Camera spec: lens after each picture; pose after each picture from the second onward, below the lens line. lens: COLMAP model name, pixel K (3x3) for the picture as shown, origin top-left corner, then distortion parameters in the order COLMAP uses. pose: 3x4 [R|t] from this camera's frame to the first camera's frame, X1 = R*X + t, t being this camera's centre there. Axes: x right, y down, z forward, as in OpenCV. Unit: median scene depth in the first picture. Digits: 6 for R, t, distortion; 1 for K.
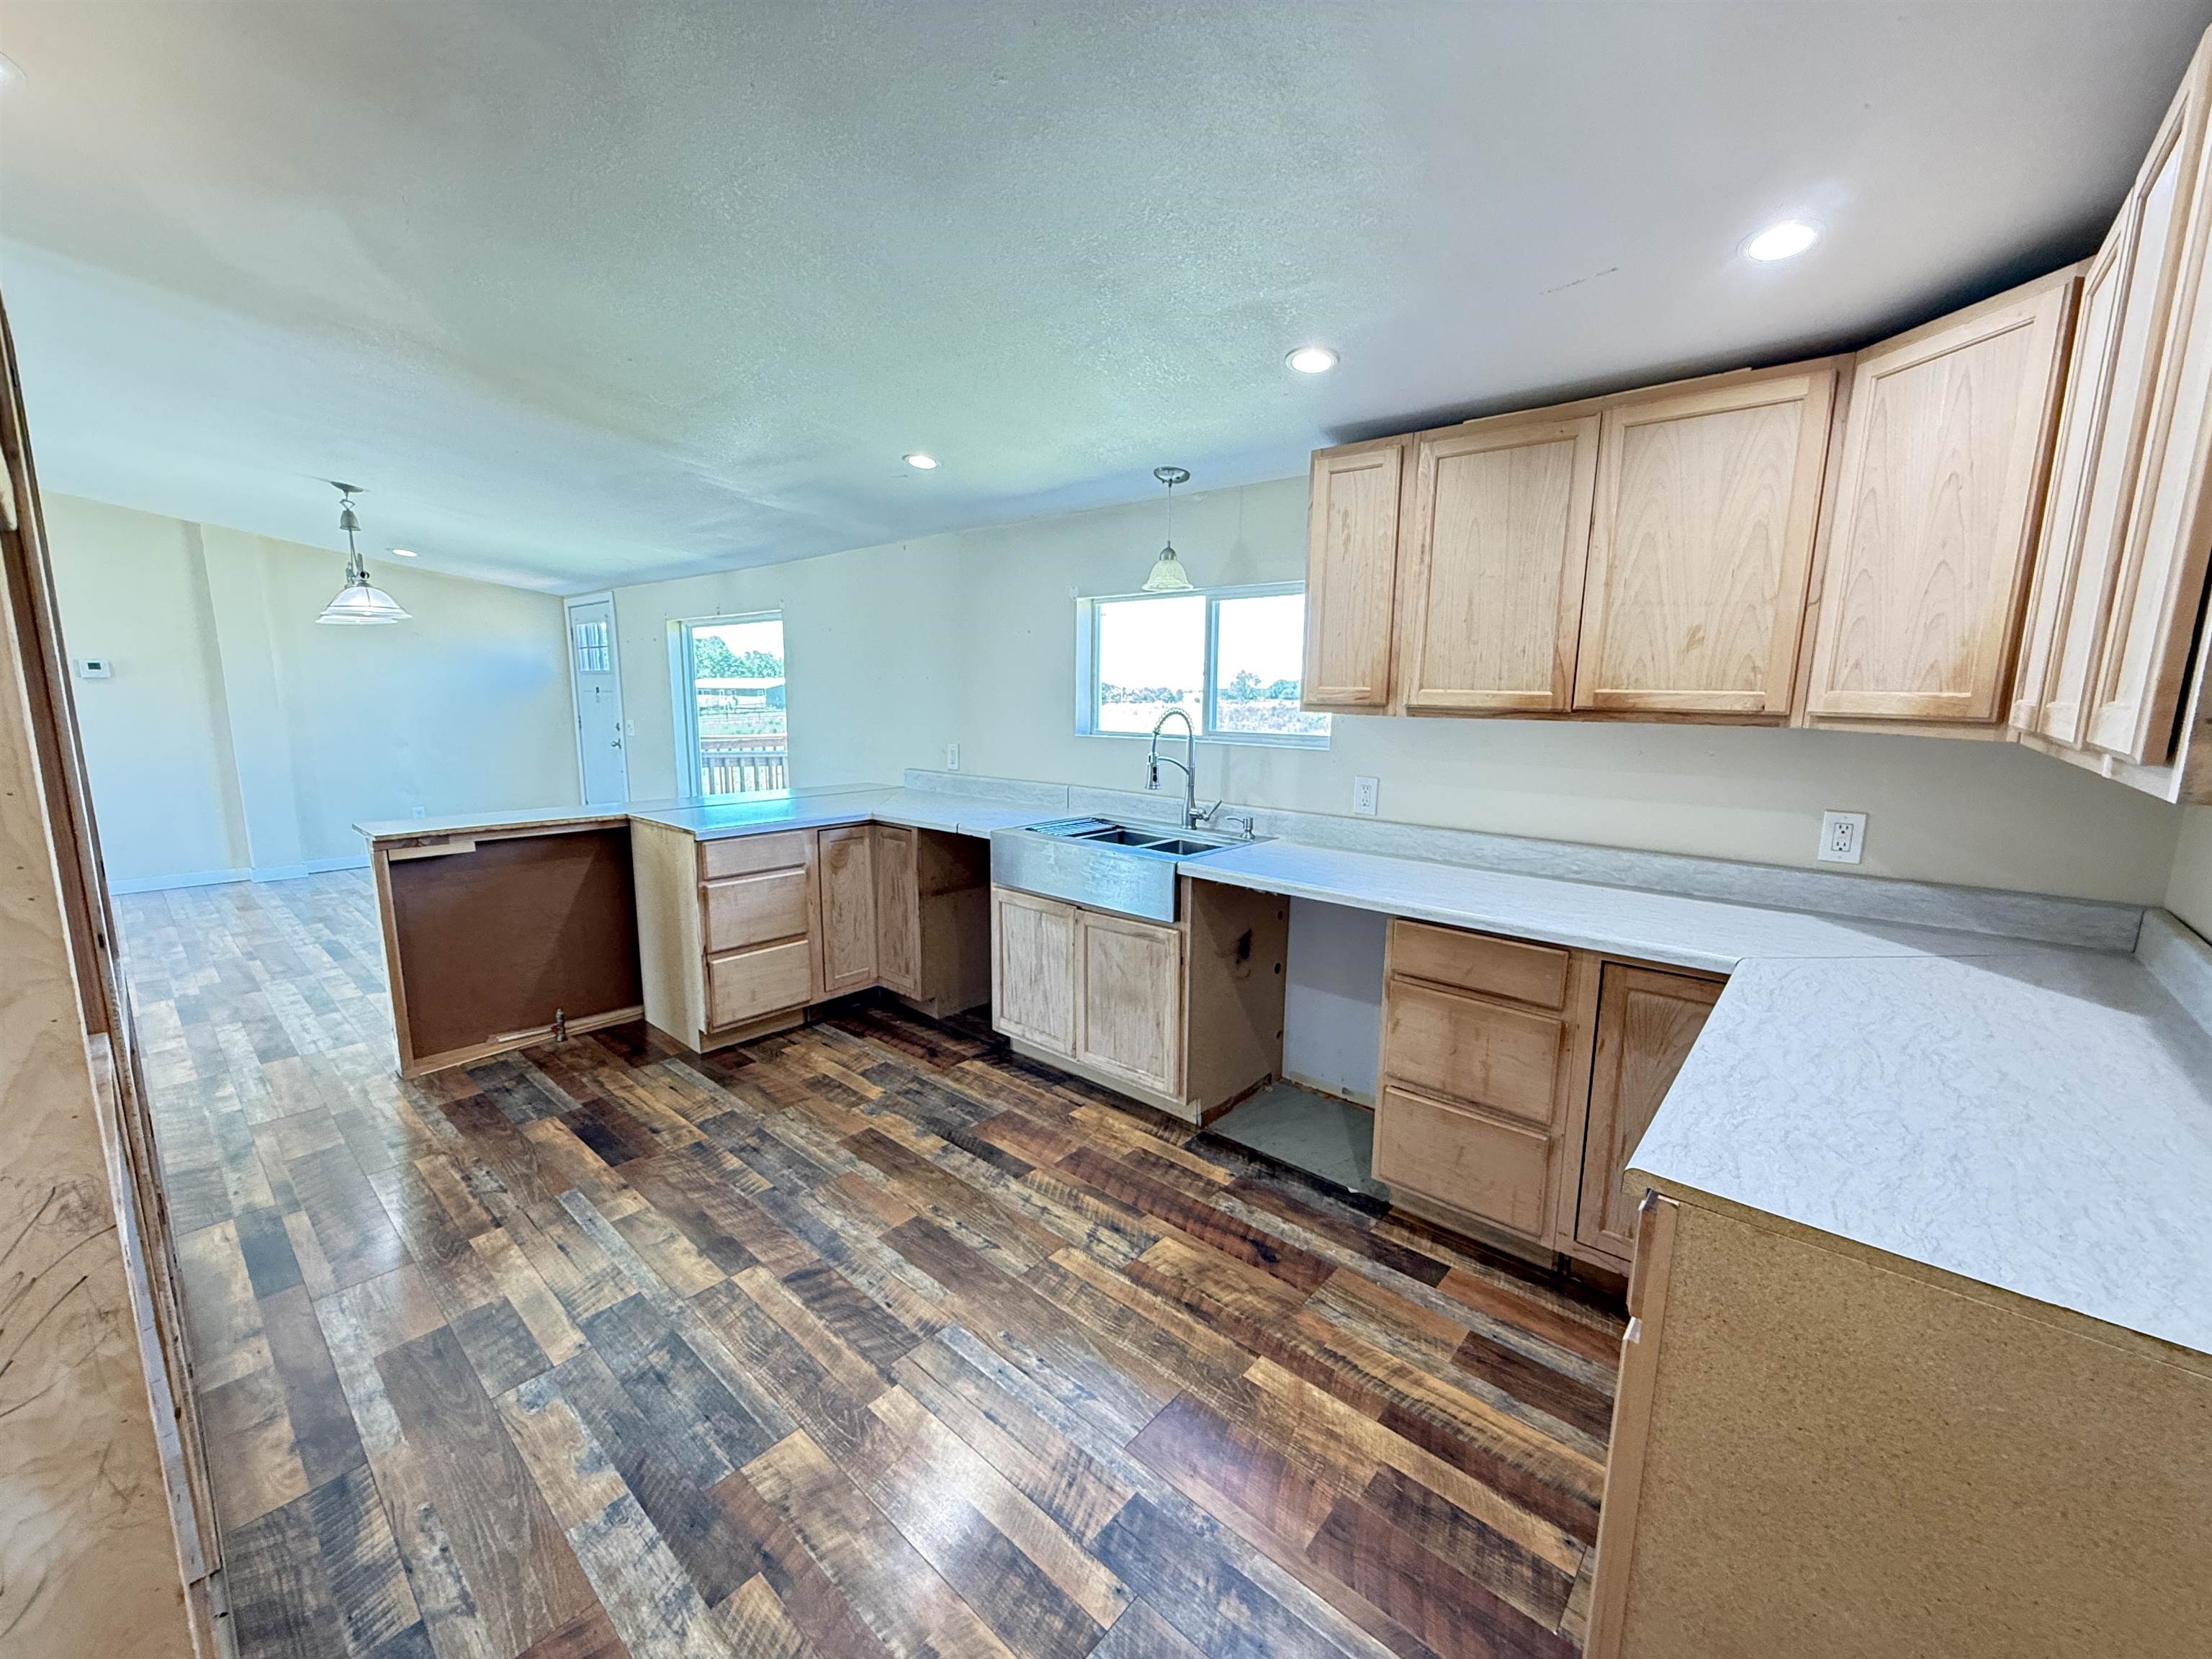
lens RADIAL K [[864.8, 0, 1100.7], [0, 864.8, 831.5], [0, 0, 1]] dist [0.001108, 0.000634]
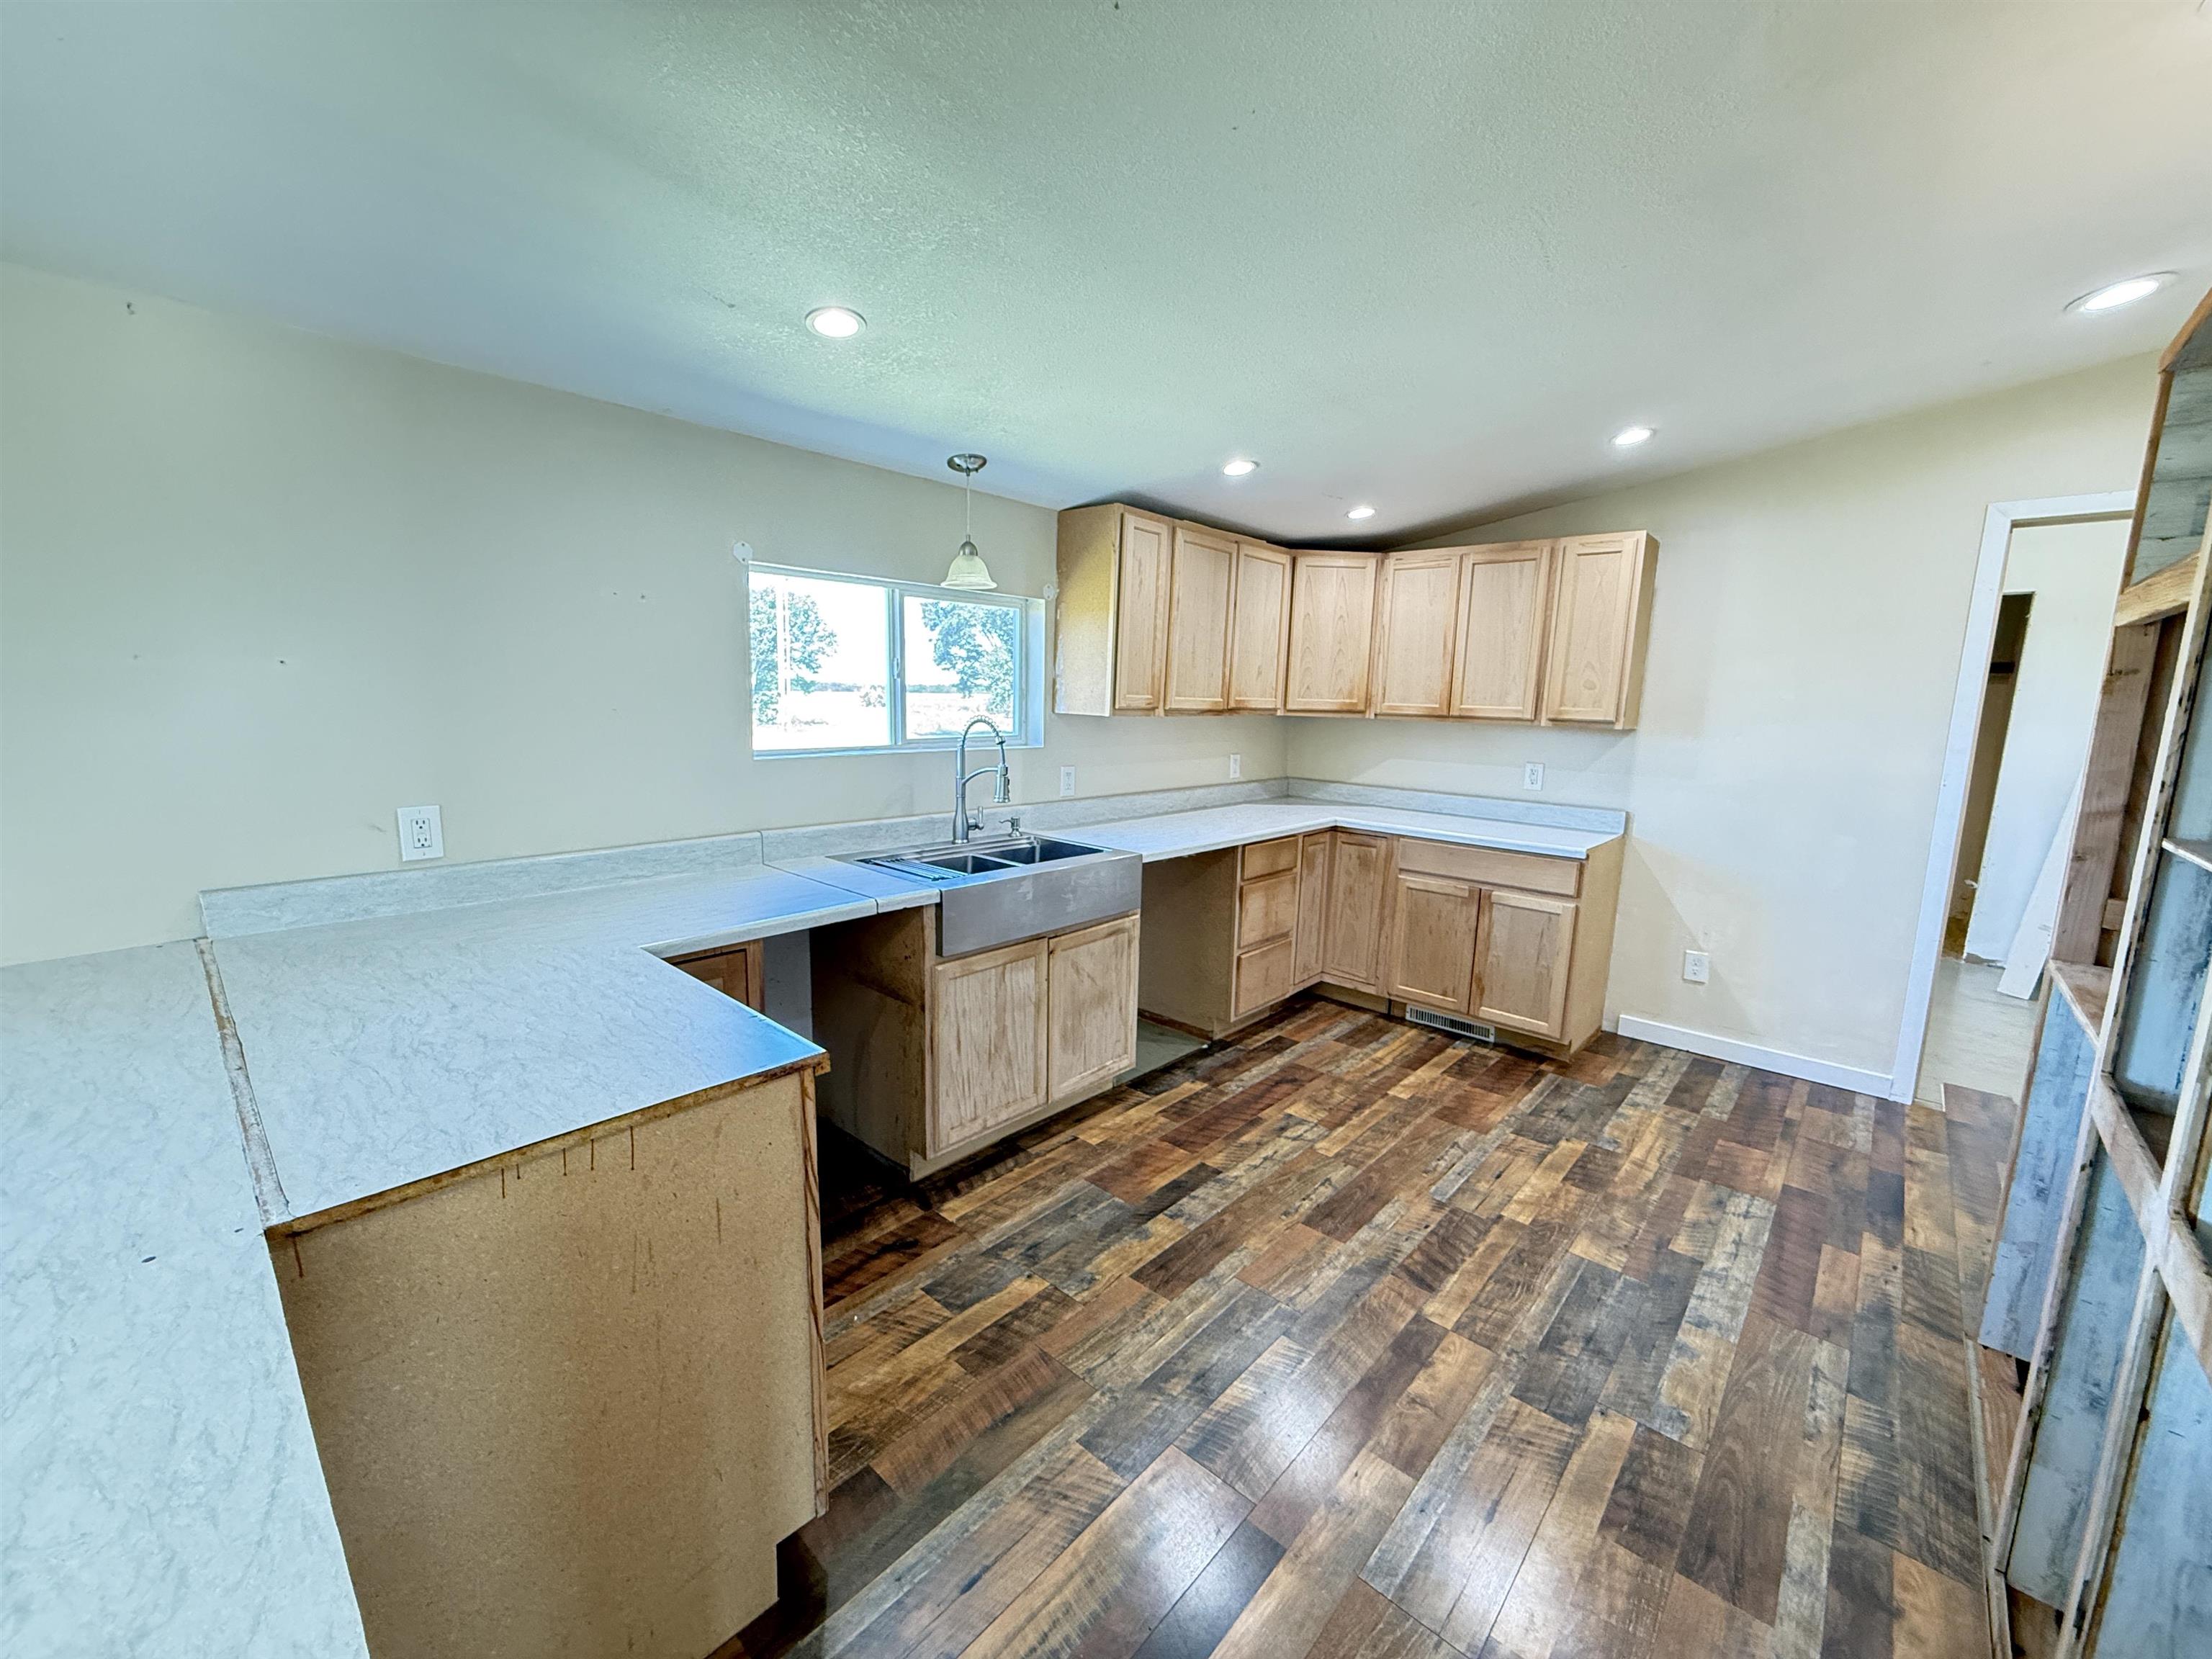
lens RADIAL K [[864.8, 0, 1102.6], [0, 864.8, 829.9], [0, 0, 1]] dist [0.001108, 0.000634]
pose [[0.033577, -0.165690, 0.985606, -1.334139], [0.142245, 0.976915, 0.159383, -0.236616], [-0.989262, 0.134846, 0.056370, 1.294191]]
